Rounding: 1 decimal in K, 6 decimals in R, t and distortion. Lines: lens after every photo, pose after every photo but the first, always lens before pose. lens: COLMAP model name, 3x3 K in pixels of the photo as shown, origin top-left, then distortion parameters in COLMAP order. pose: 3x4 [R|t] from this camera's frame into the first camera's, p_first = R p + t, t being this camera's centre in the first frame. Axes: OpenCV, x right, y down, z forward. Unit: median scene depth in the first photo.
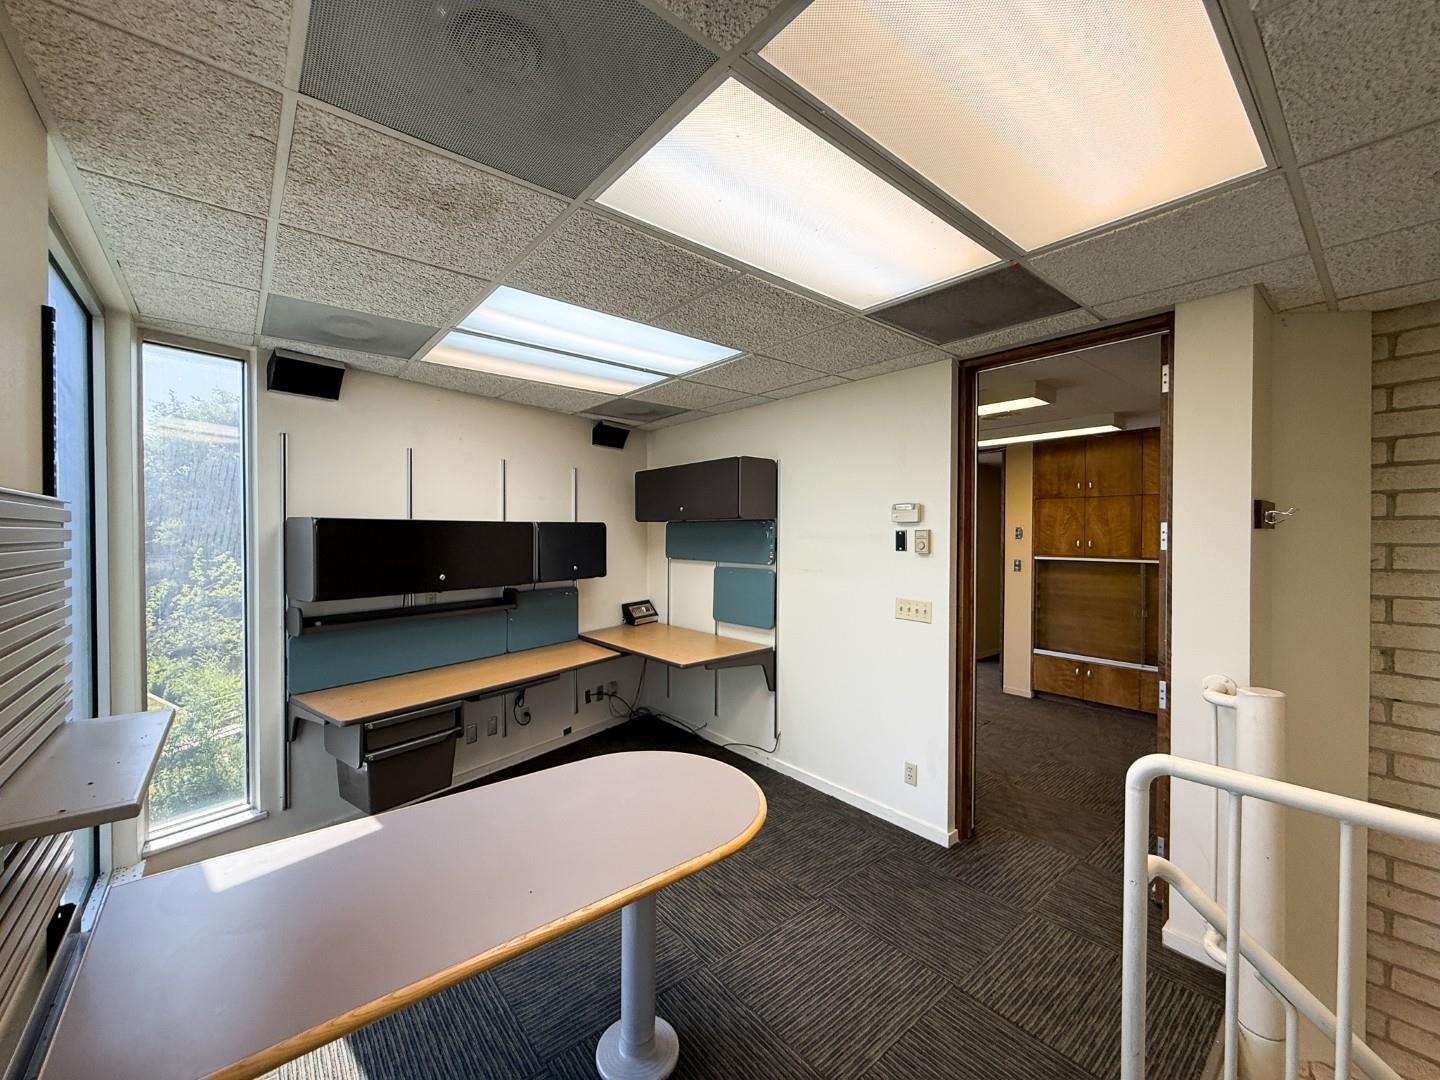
lens RADIAL K [[574.9, 0, 714.9], [0, 574.9, 538.1], [0, 0, 1]] dist [0.003237, 0.000289]
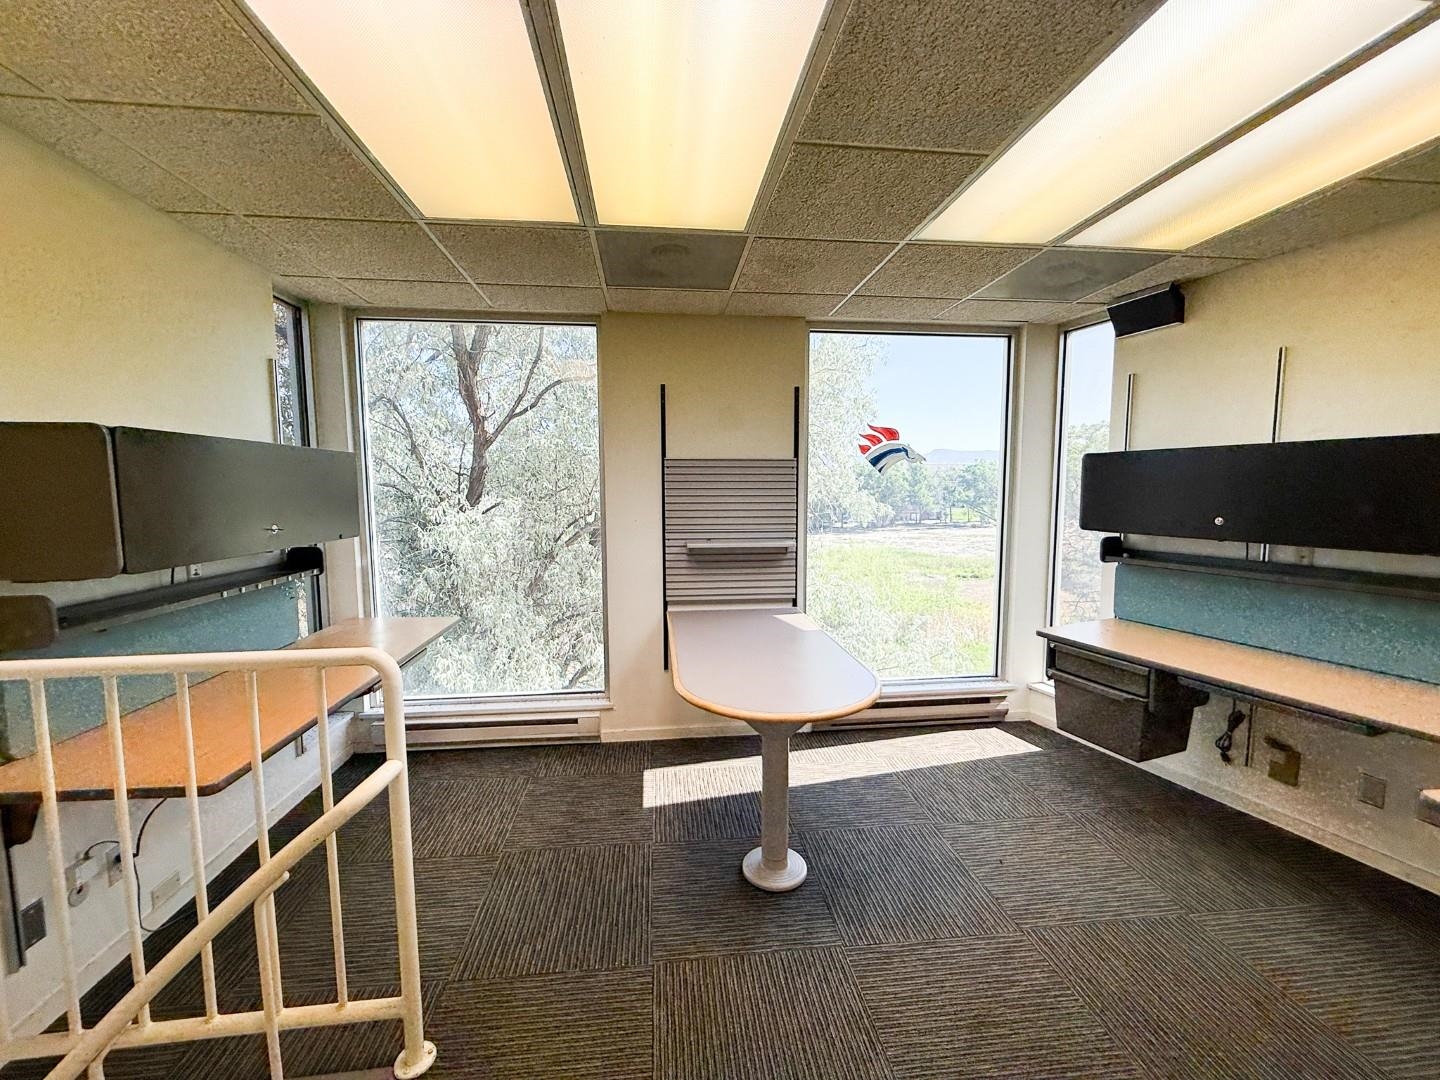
lens RADIAL K [[574.9, 0, 718.2], [0, 574.9, 540.1], [0, 0, 1]] dist [0.003237, 0.000289]
pose [[-0.551326, 0.083376, -0.830113, 0.588923], [0.001720, 0.995105, 0.098806, 0.018531], [0.834288, 0.053046, -0.548771, 0.971906]]
